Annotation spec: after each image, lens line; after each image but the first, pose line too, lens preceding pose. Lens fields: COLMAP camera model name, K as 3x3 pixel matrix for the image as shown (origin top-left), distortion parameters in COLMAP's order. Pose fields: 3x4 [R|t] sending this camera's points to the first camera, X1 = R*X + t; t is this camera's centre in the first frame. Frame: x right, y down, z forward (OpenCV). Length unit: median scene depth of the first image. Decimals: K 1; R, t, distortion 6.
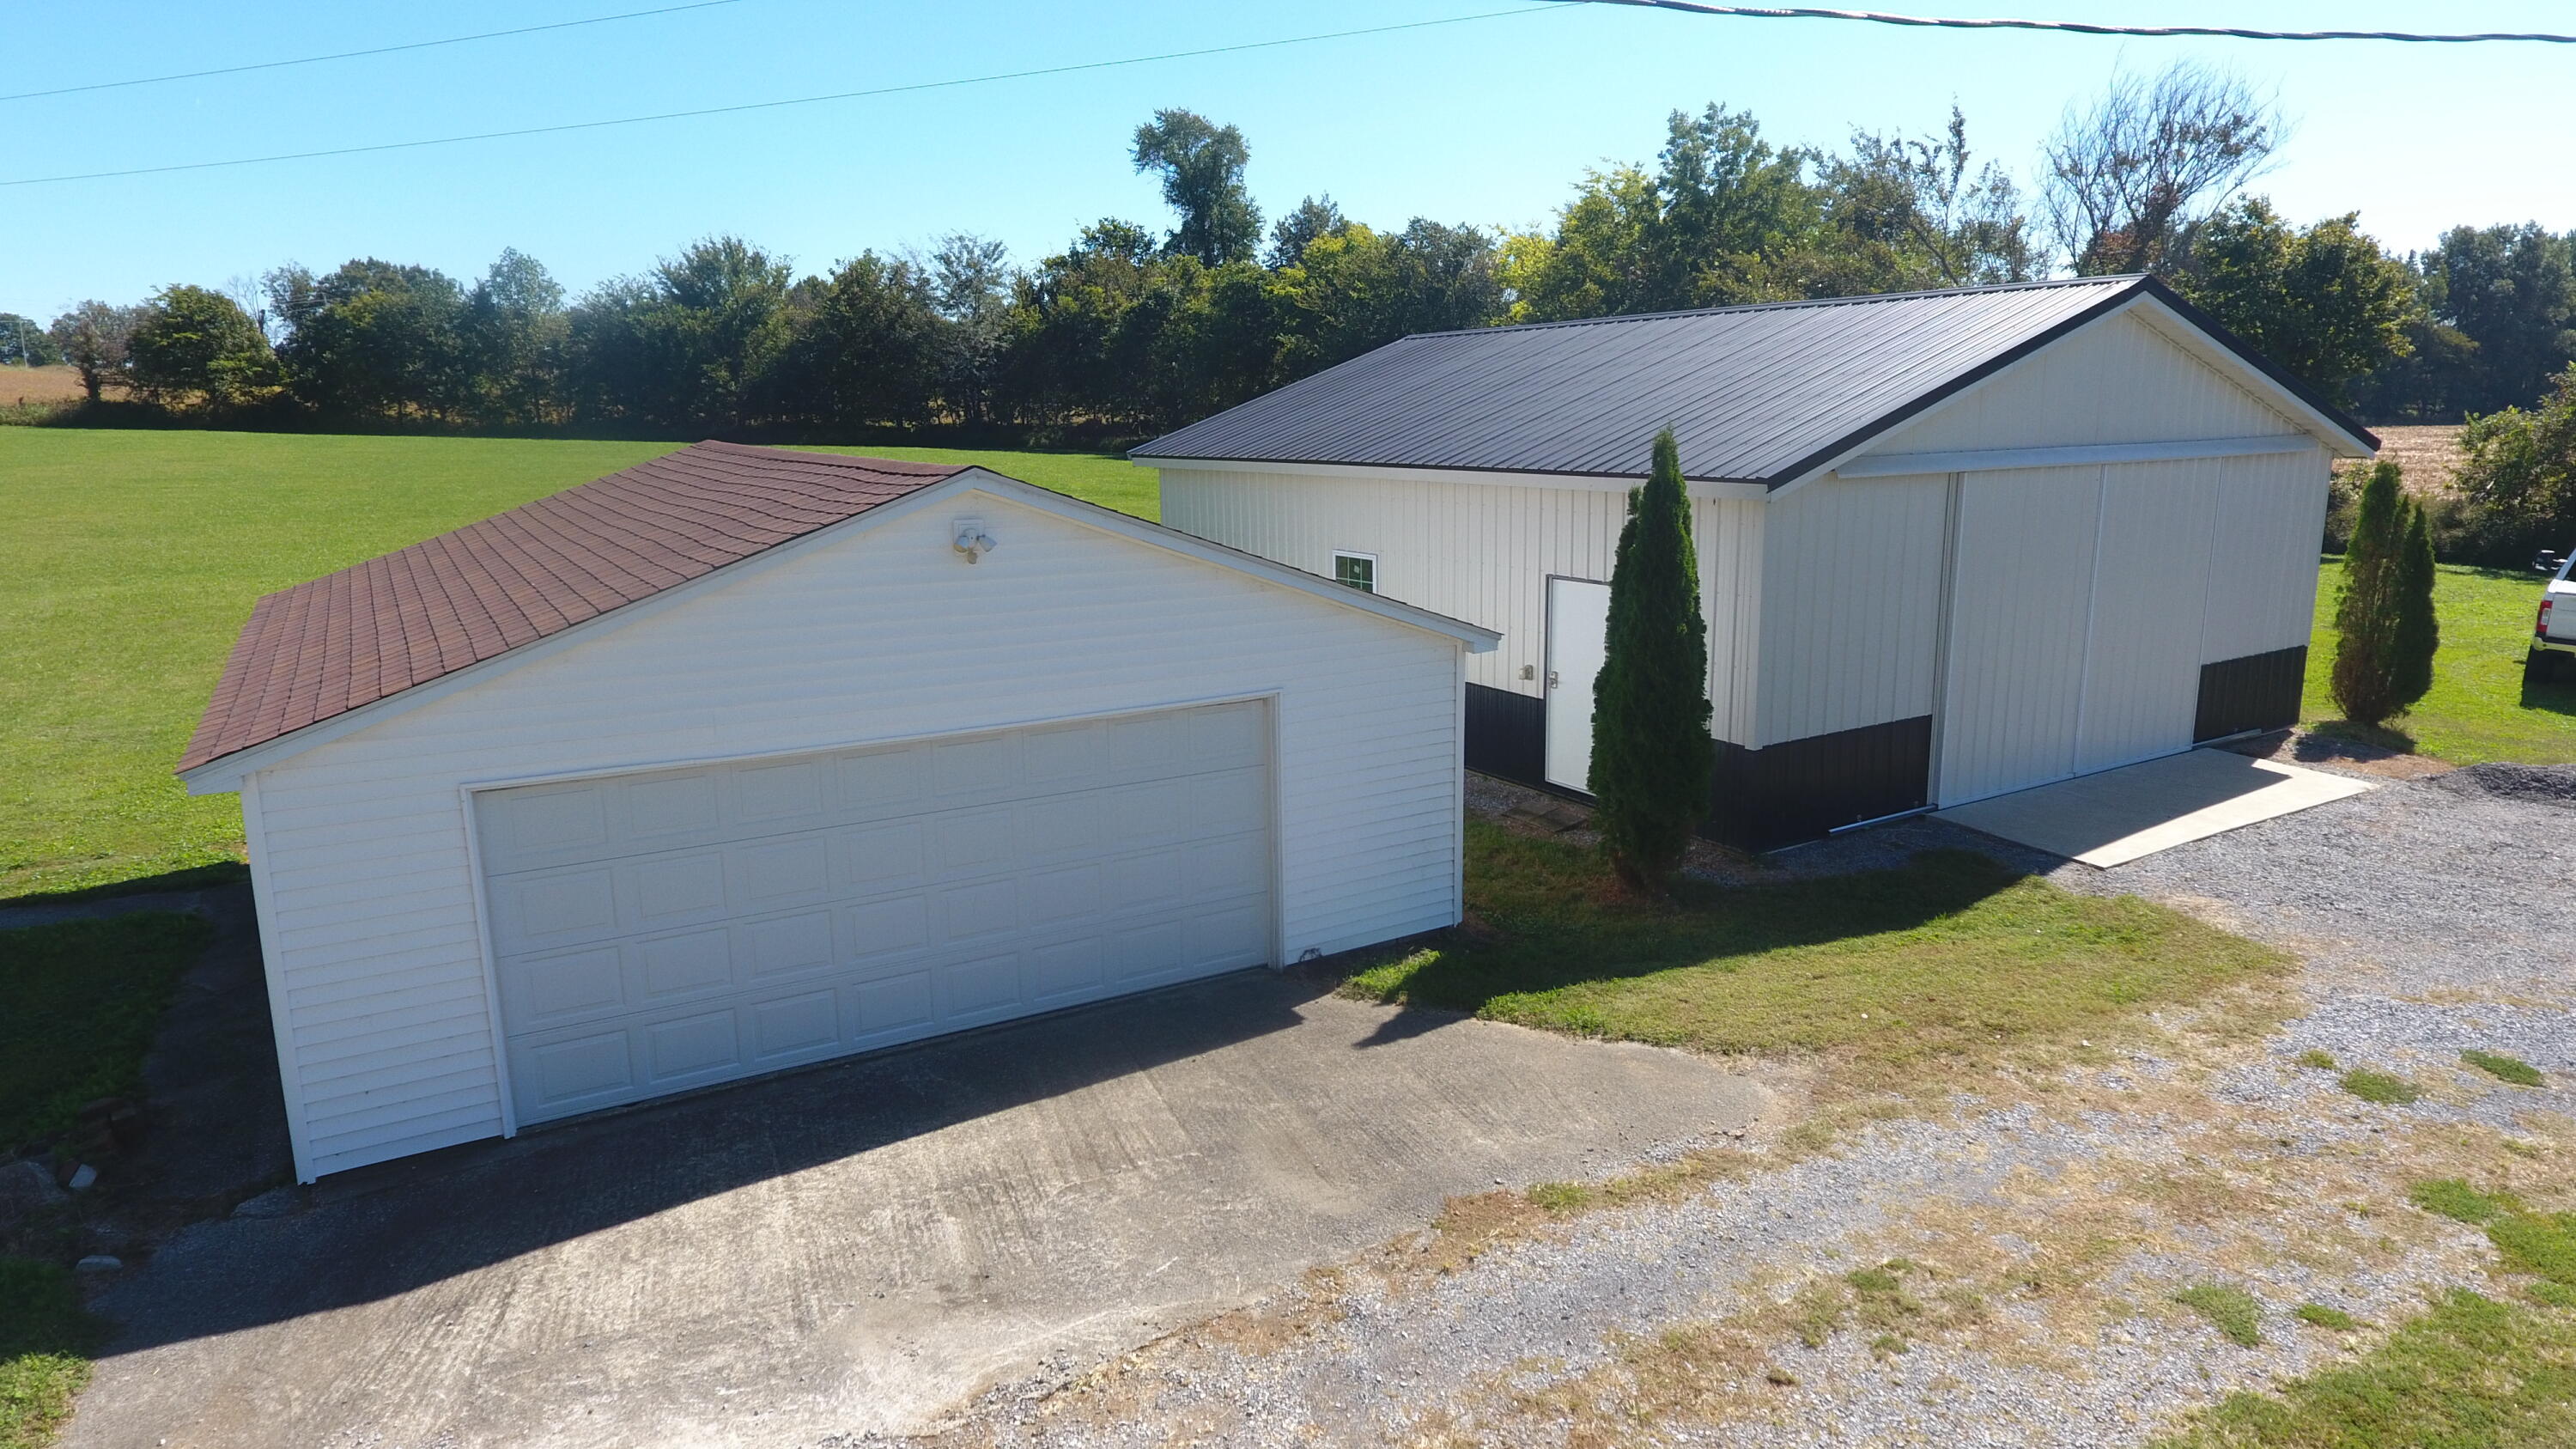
lens RADIAL K [[1497.8, 0, 1281.6], [0, 1497.8, 716.7], [0, 0, 1]] dist [-0.003551, -0.002632]
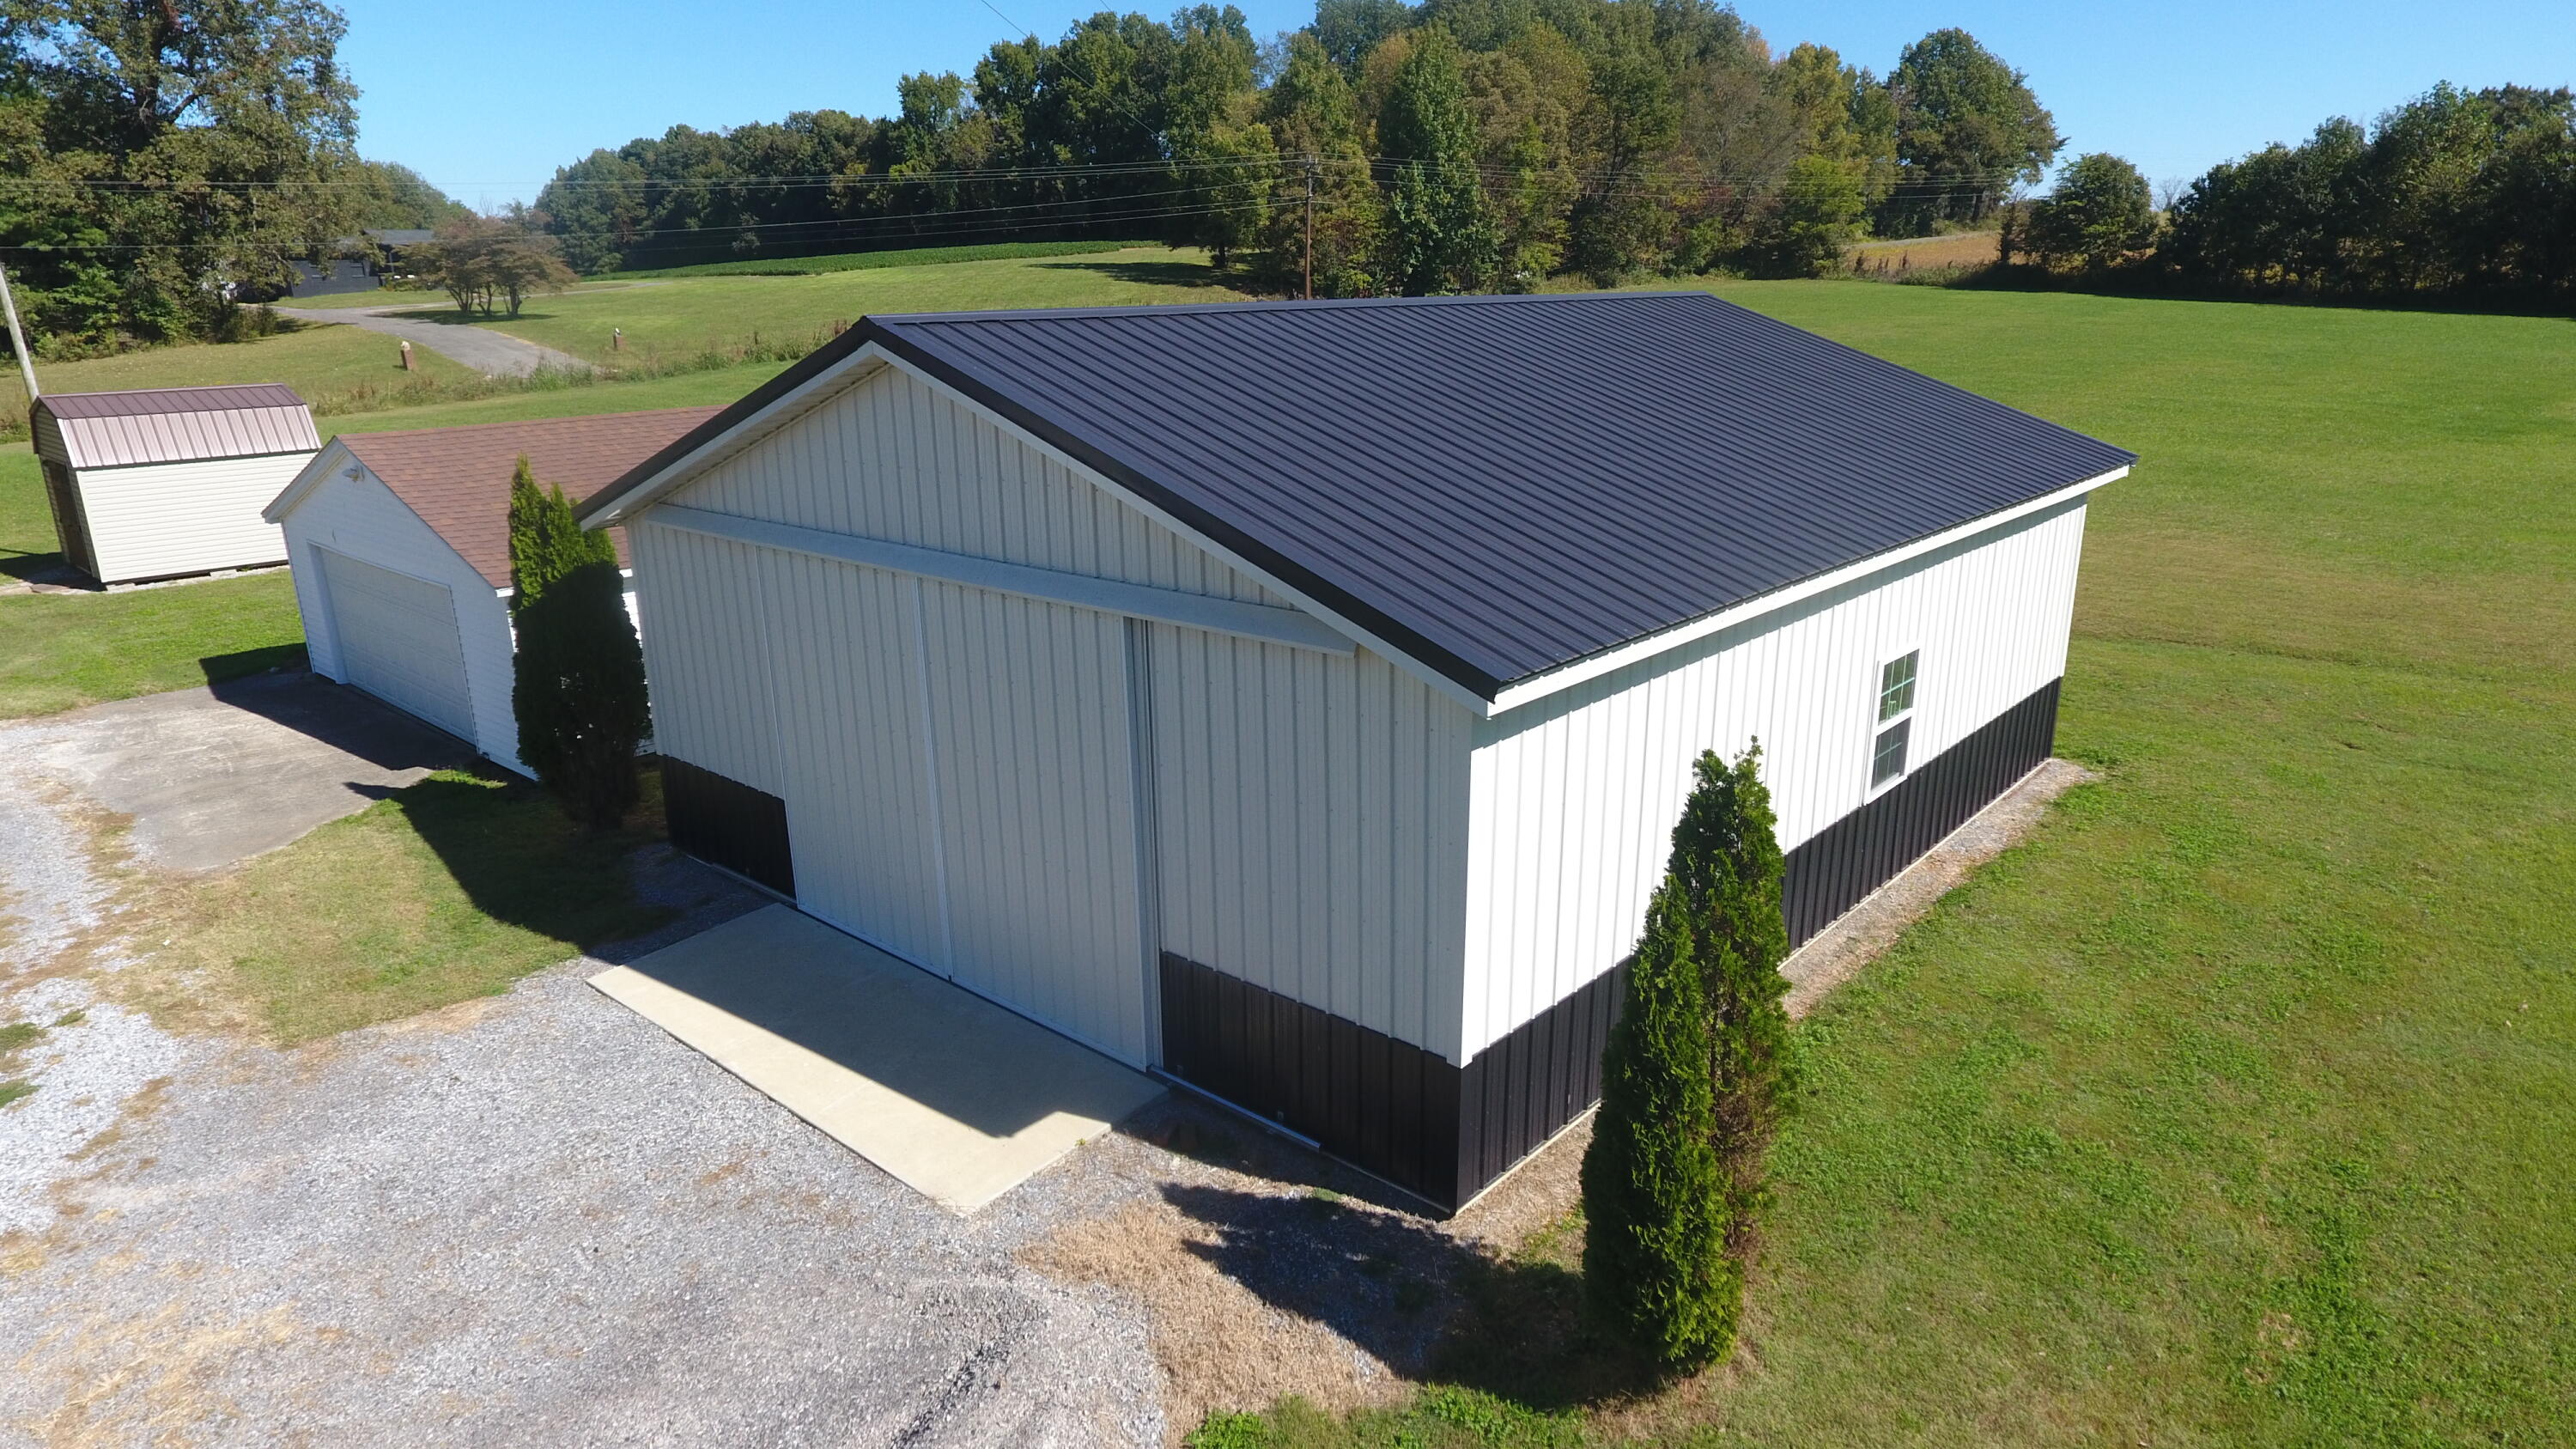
lens RADIAL K [[1497.8, 0, 1288.3], [0, 1497.8, 733.3], [0, 0, 1]] dist [-0.003551, -0.002632]
pose [[0.299449, 0.284770, -0.910624, 0.179930], [-0.181931, 0.953951, 0.238493, -0.041721], [0.936606, 0.094254, 0.337468, 0.131877]]
